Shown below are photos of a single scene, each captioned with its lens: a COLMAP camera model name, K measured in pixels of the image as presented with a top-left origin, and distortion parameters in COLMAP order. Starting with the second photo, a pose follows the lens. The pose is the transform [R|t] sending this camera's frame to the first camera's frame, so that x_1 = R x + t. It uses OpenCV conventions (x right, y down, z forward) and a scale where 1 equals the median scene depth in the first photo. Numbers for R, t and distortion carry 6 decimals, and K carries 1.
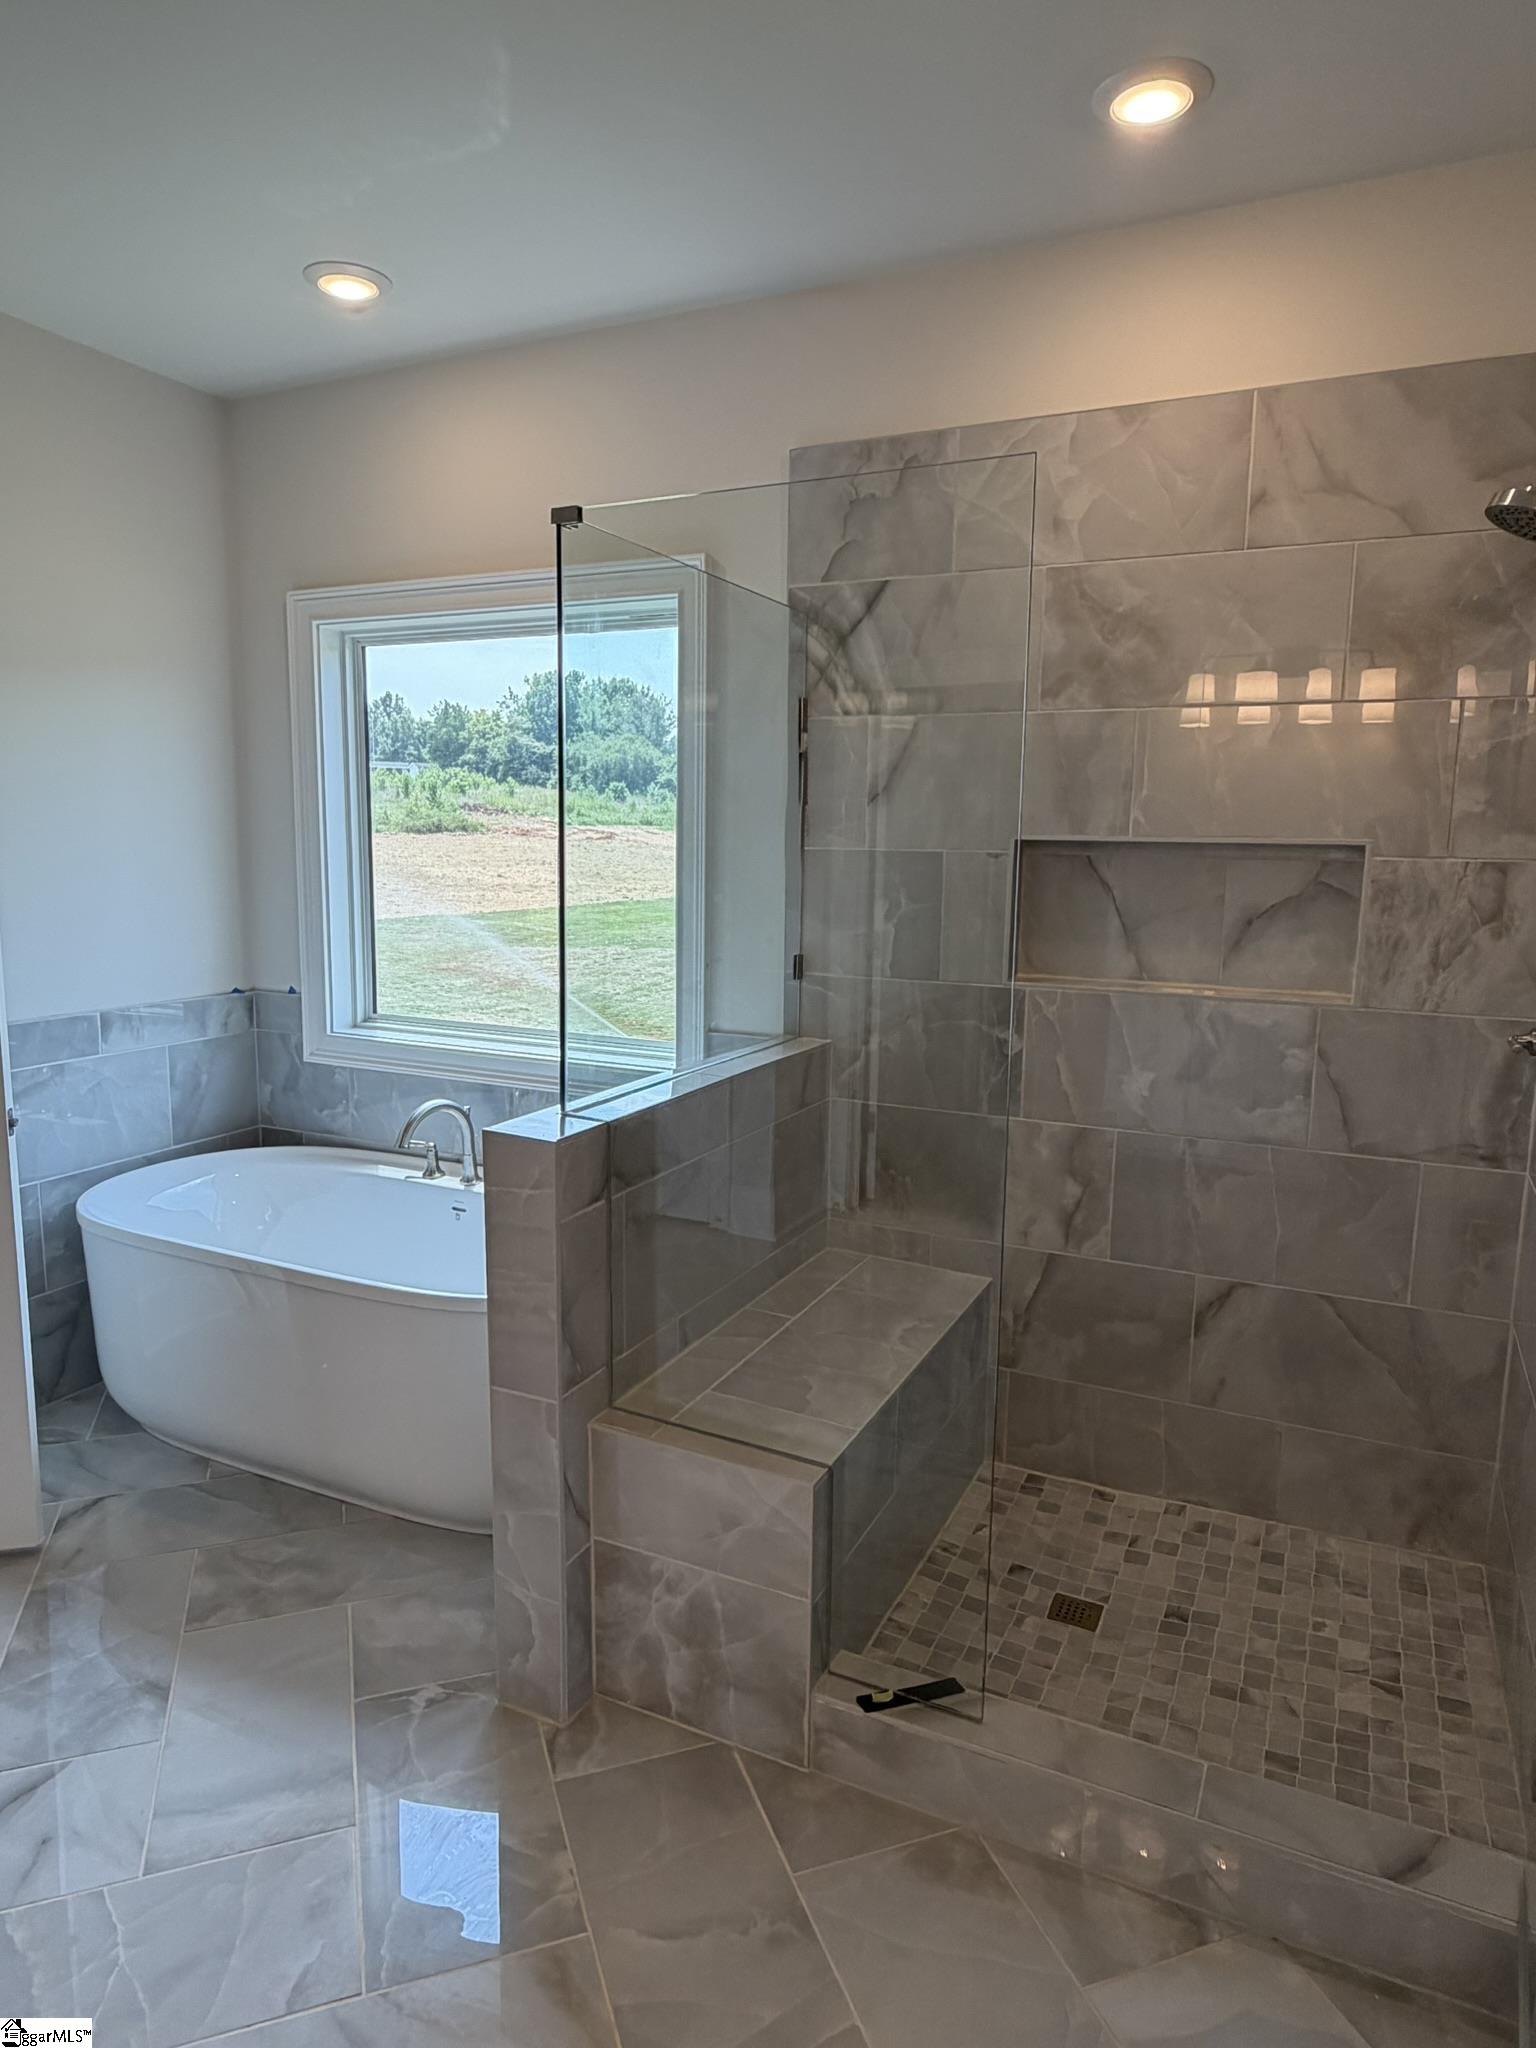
lens RADIAL K [[1256.1, 0, 778.3], [0, 1256.1, 1039.7], [0, 0, 1]] dist [0.003378, -0.004819]
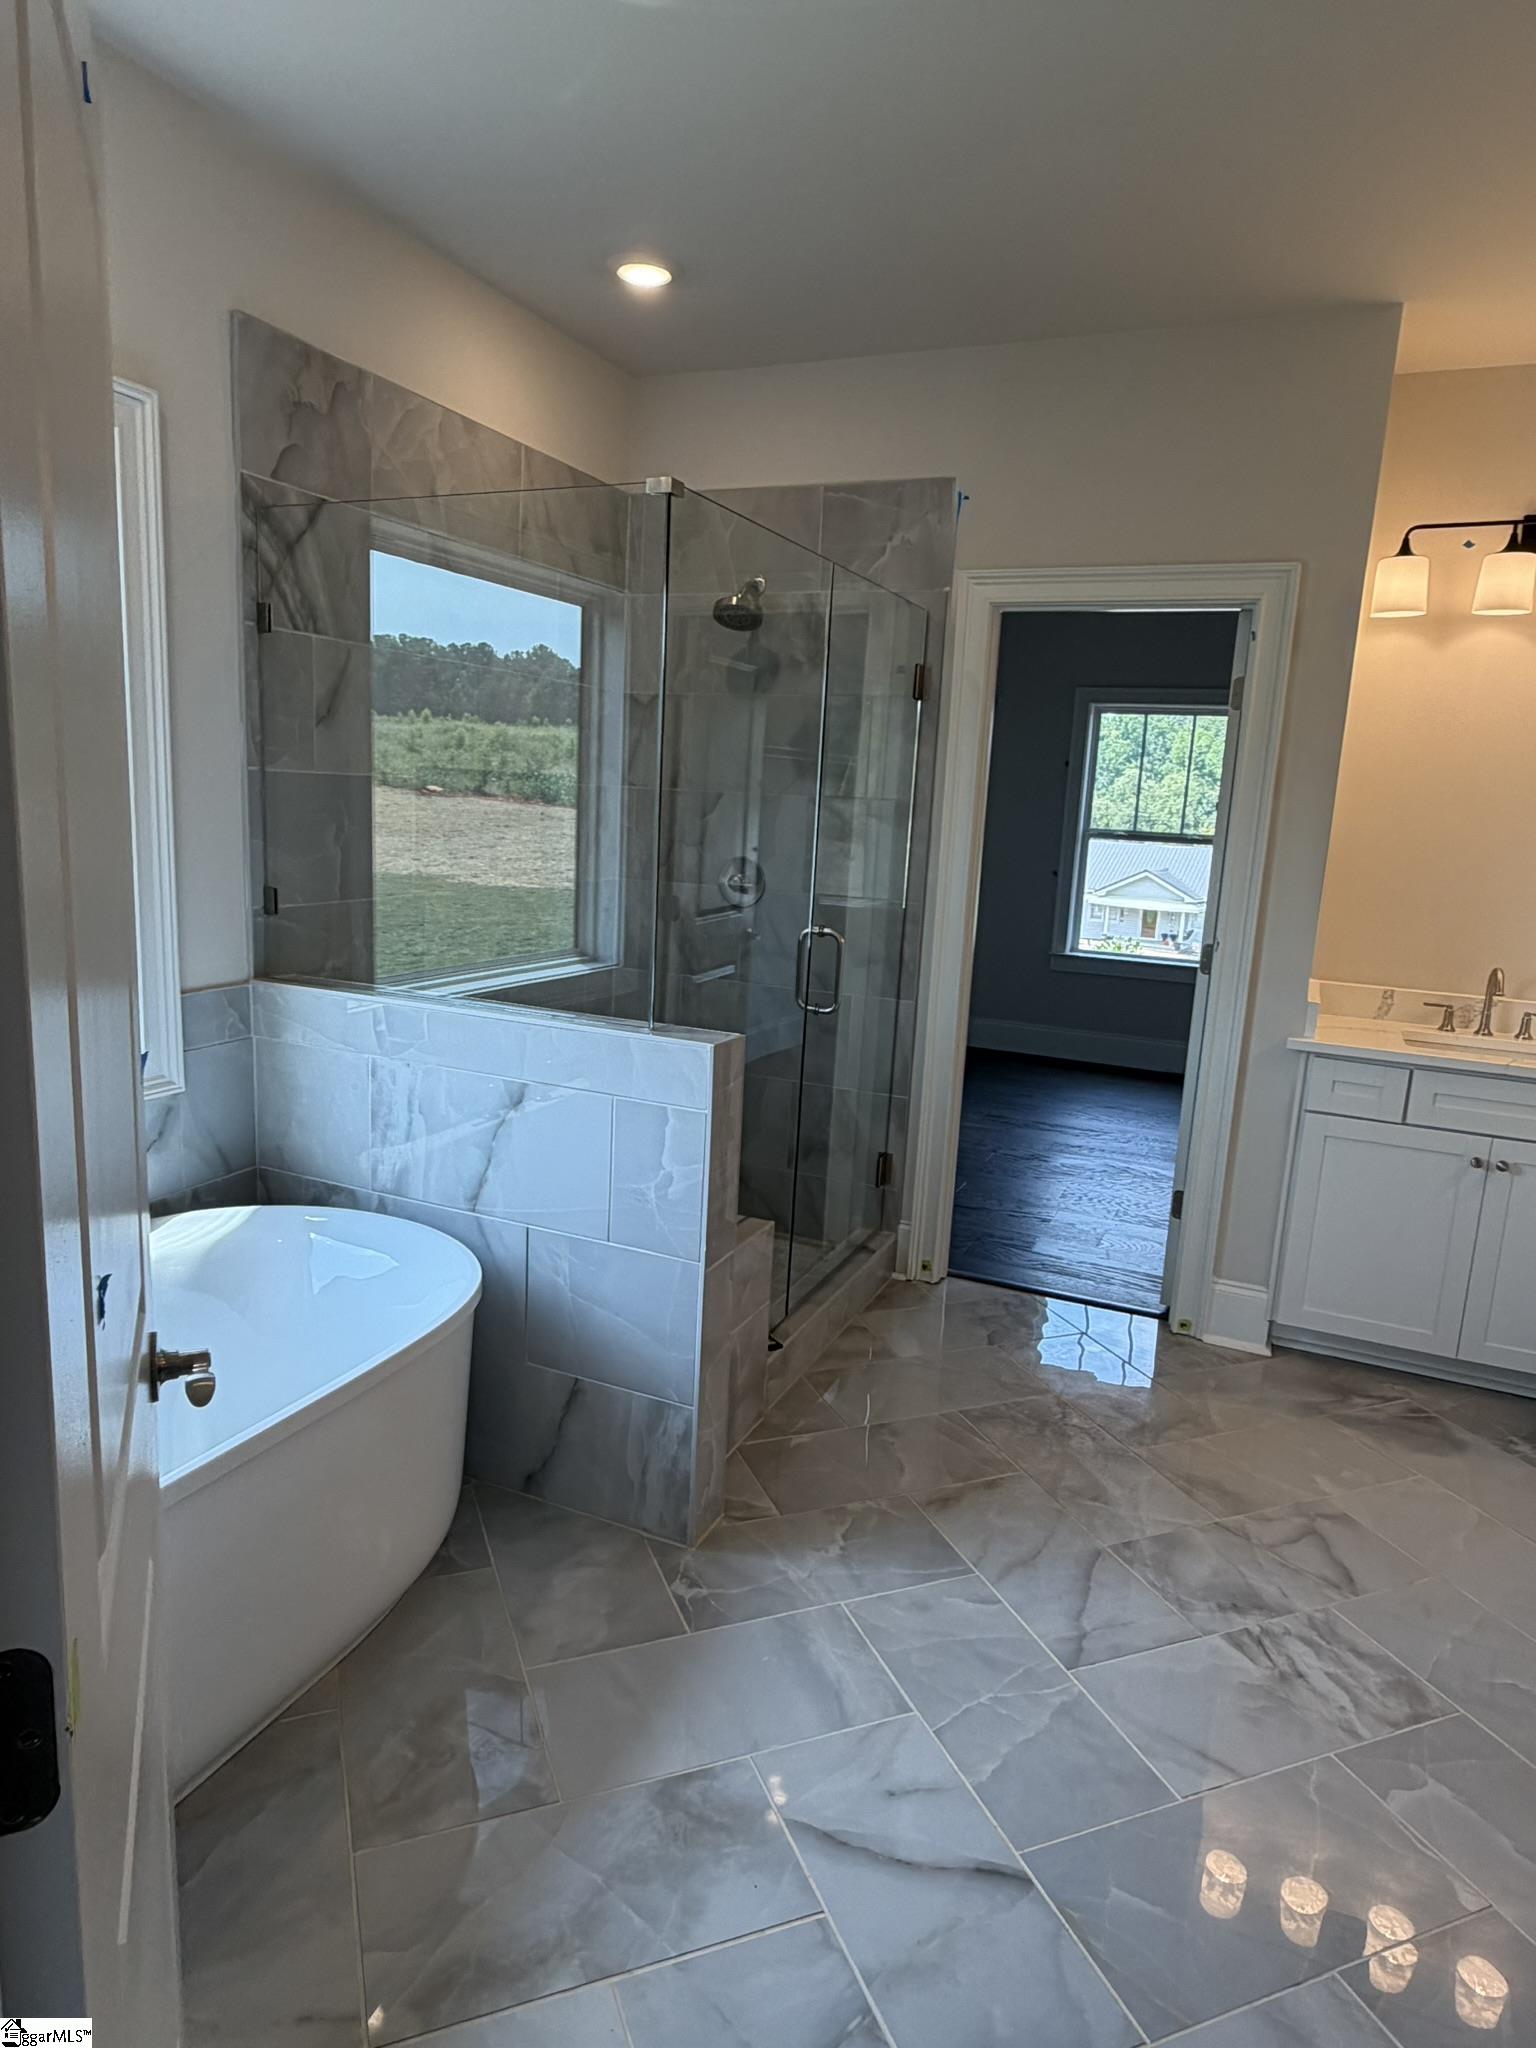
lens RADIAL K [[1256.1, 0, 770.6], [0, 1256.1, 1035.5], [0, 0, 1]] dist [0.003378, -0.004819]
pose [[-0.035186, -0.210627, 0.976933, -1.010989], [0.111205, 0.970642, 0.213276, -0.128803], [-0.993174, 0.116144, -0.010730, 0.726078]]
